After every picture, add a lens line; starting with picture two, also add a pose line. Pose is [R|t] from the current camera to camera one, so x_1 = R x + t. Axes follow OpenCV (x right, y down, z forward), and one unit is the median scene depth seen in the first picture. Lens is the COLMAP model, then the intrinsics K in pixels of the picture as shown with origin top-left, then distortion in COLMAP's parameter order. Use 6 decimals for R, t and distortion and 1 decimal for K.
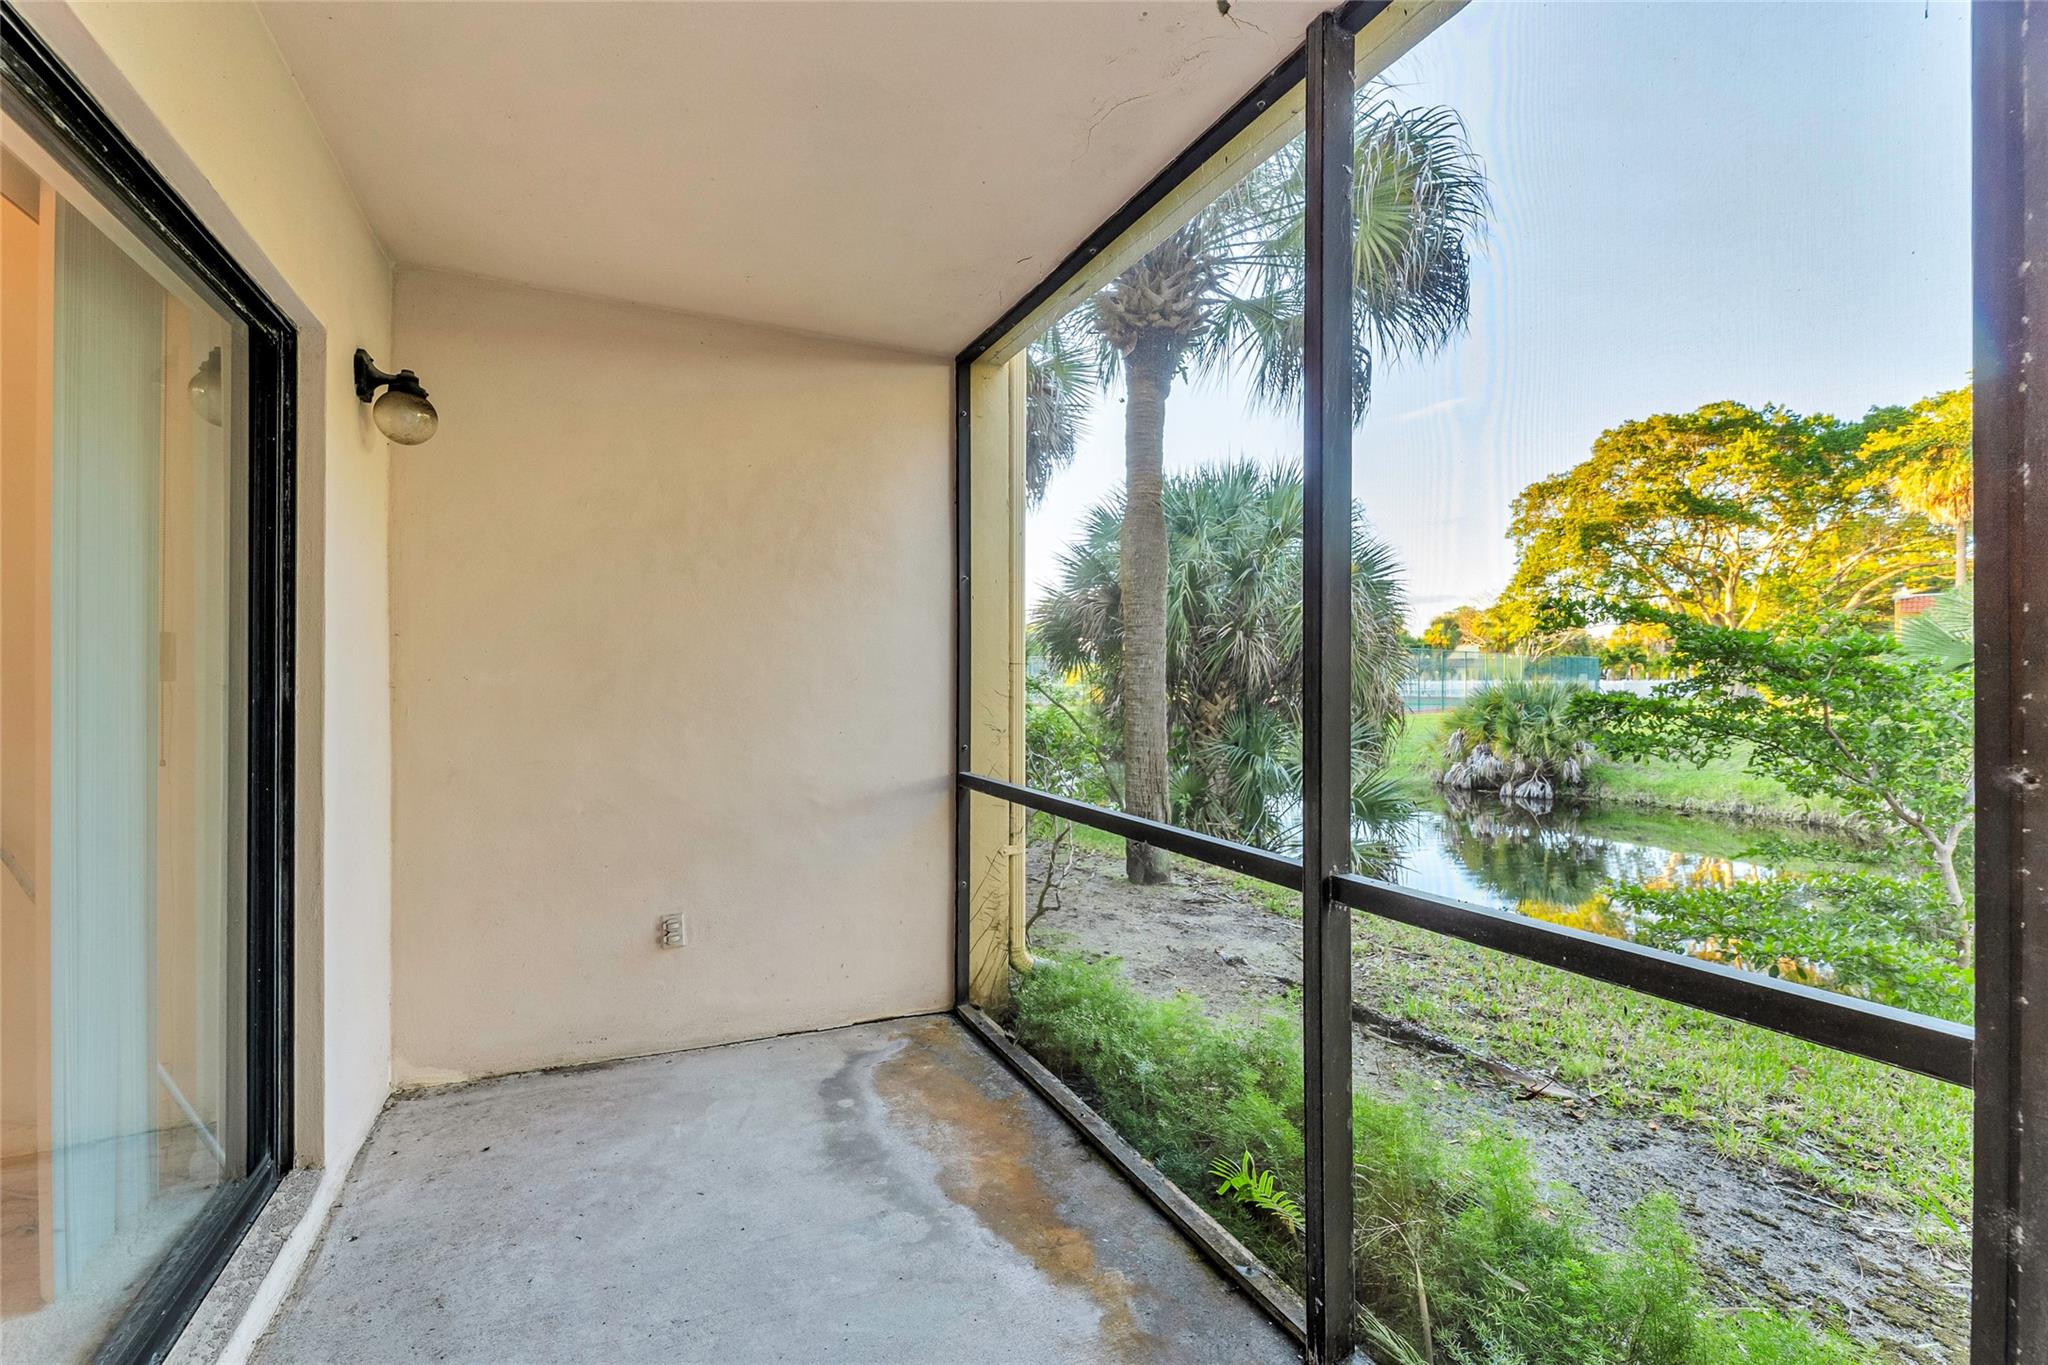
lens RADIAL K [[927.7, 0, 1027.8], [0, 927.7, 679.2], [0, 0, 1]] dist [0.021853, 0.000262]
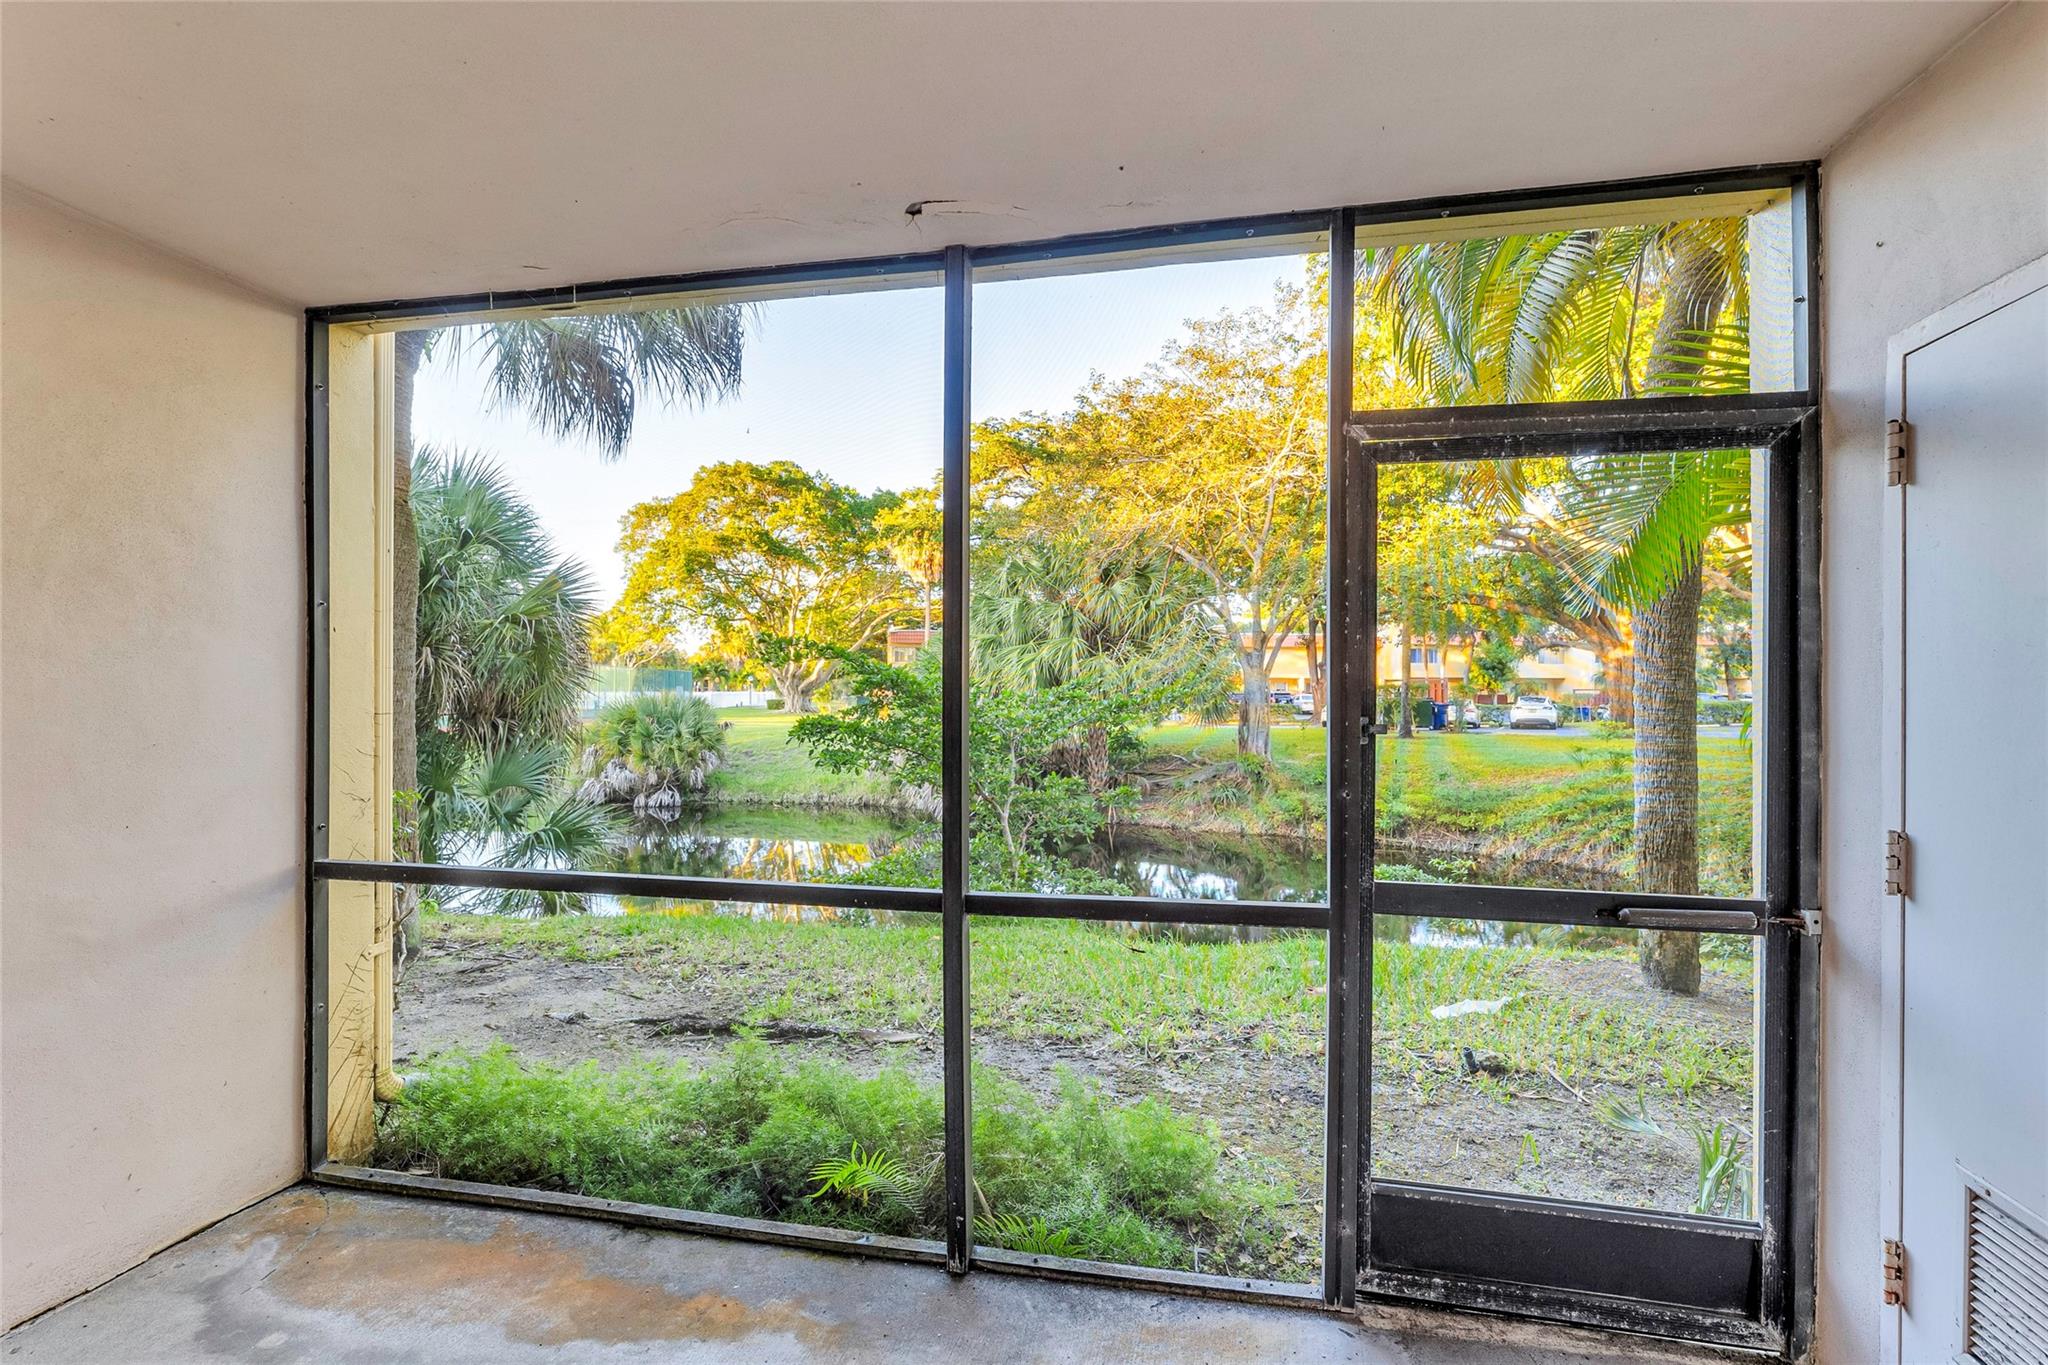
lens RADIAL K [[927.7, 0, 1067.2], [0, 927.7, 691.6], [0, 0, 1]] dist [0.021853, 0.000262]
pose [[0.592455, 0.001542, 0.805602, -0.038870], [-0.002959, 0.999996, 0.000262, -0.004599], [-0.805598, -0.002539, 0.592457, 0.006254]]
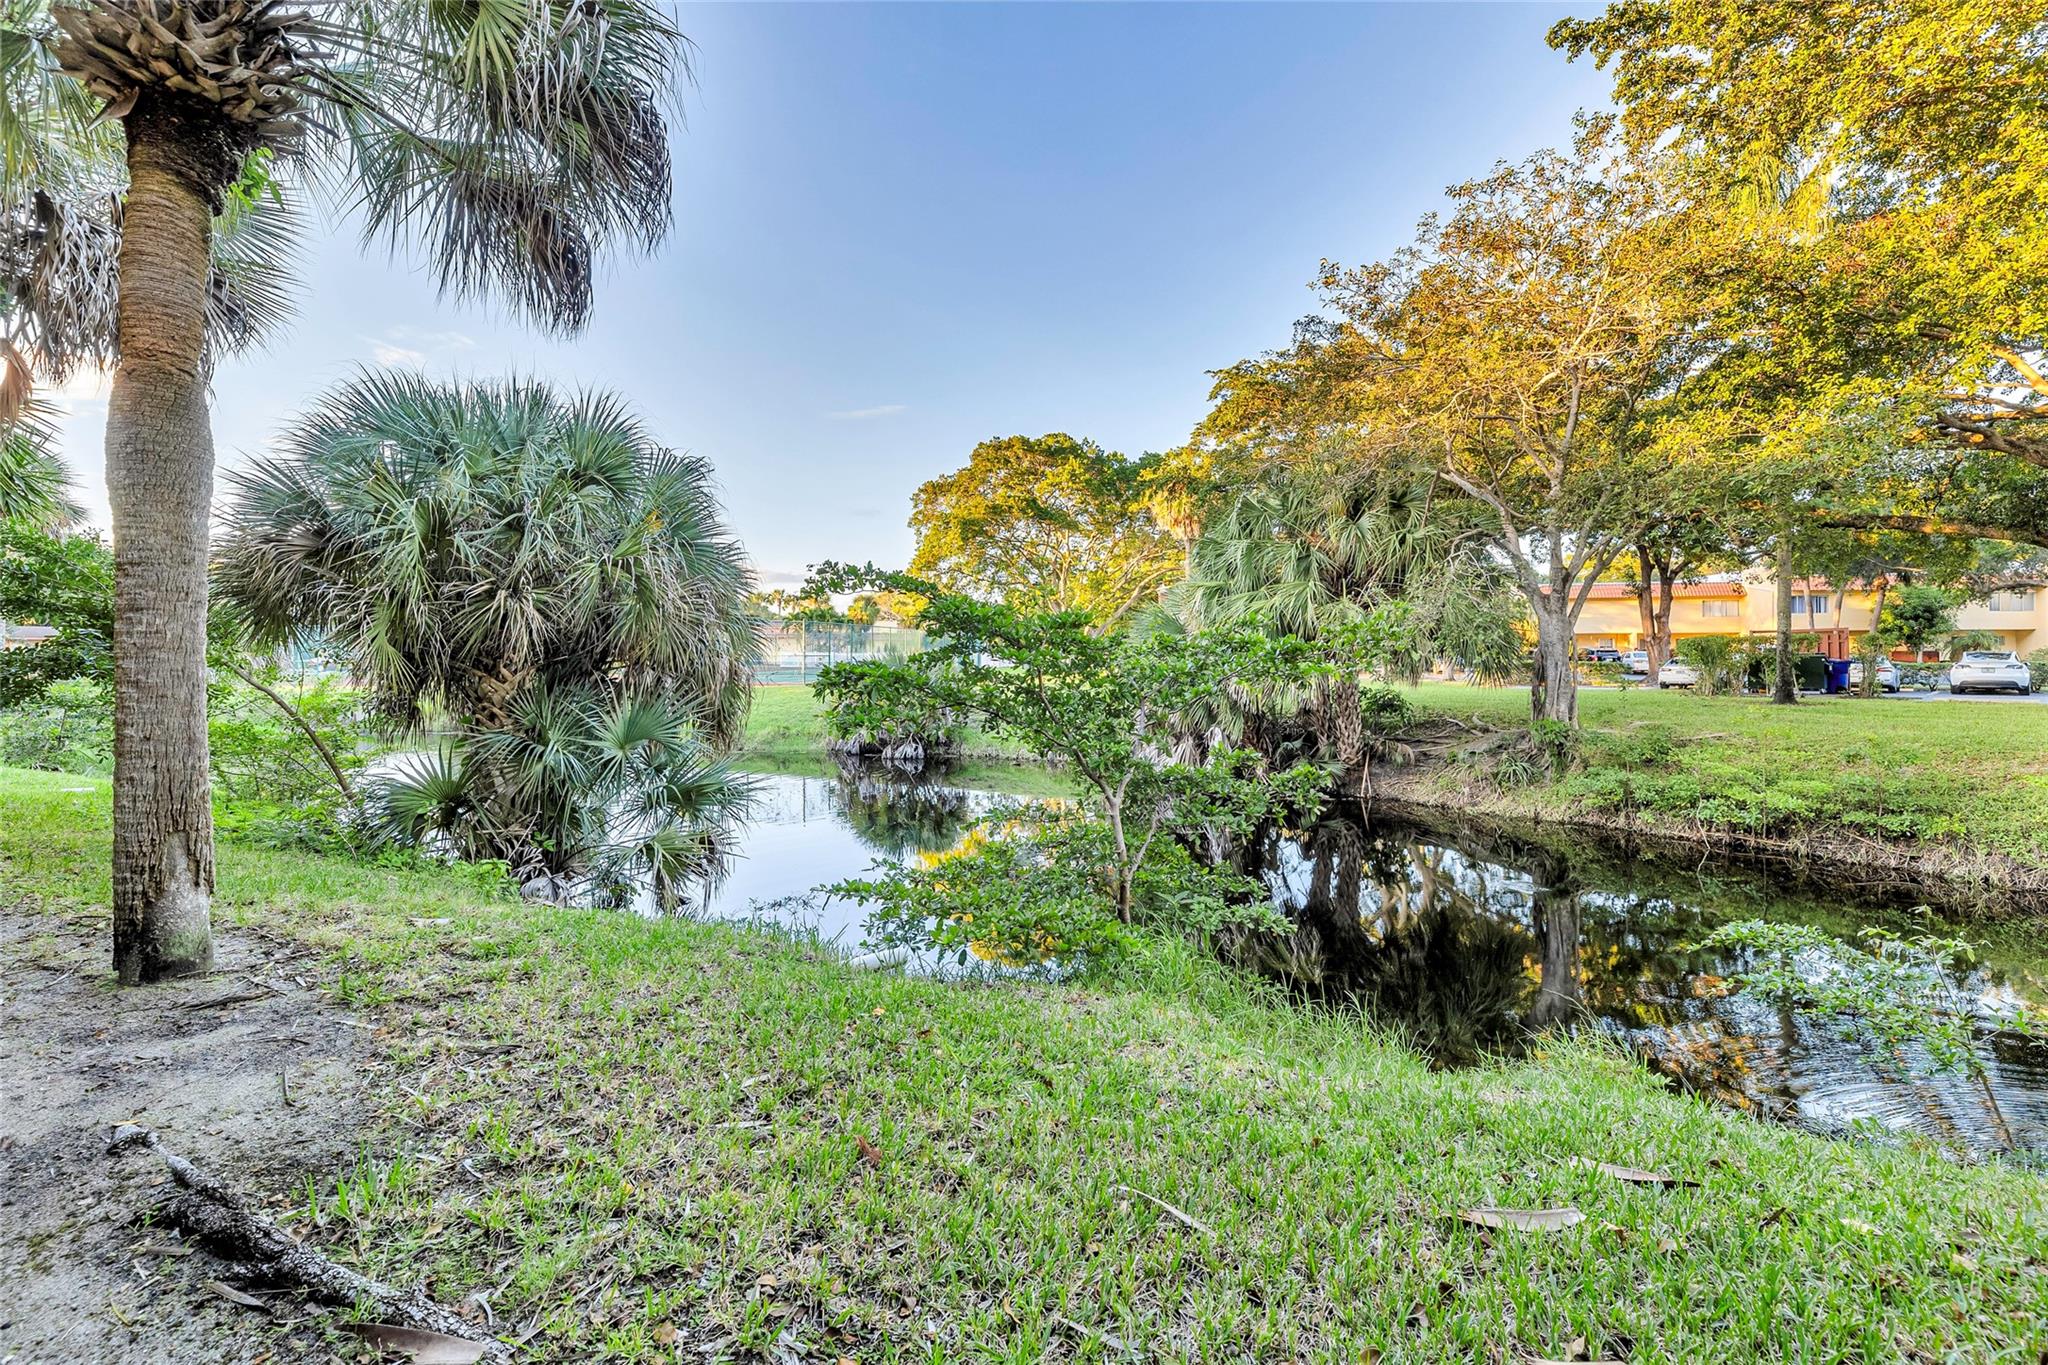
lens RADIAL K [[904.5, 0, 1021.7], [0, 904.5, 644.7], [0, 0, 1]] dist [0.006996, 0.000715]
pose [[0.830933, 0.001844, 0.556370, 0.057197], [0.002309, 0.999974, -0.006763, 0.000452], [-0.556368, 0.006904, 0.830907, 0.036966]]
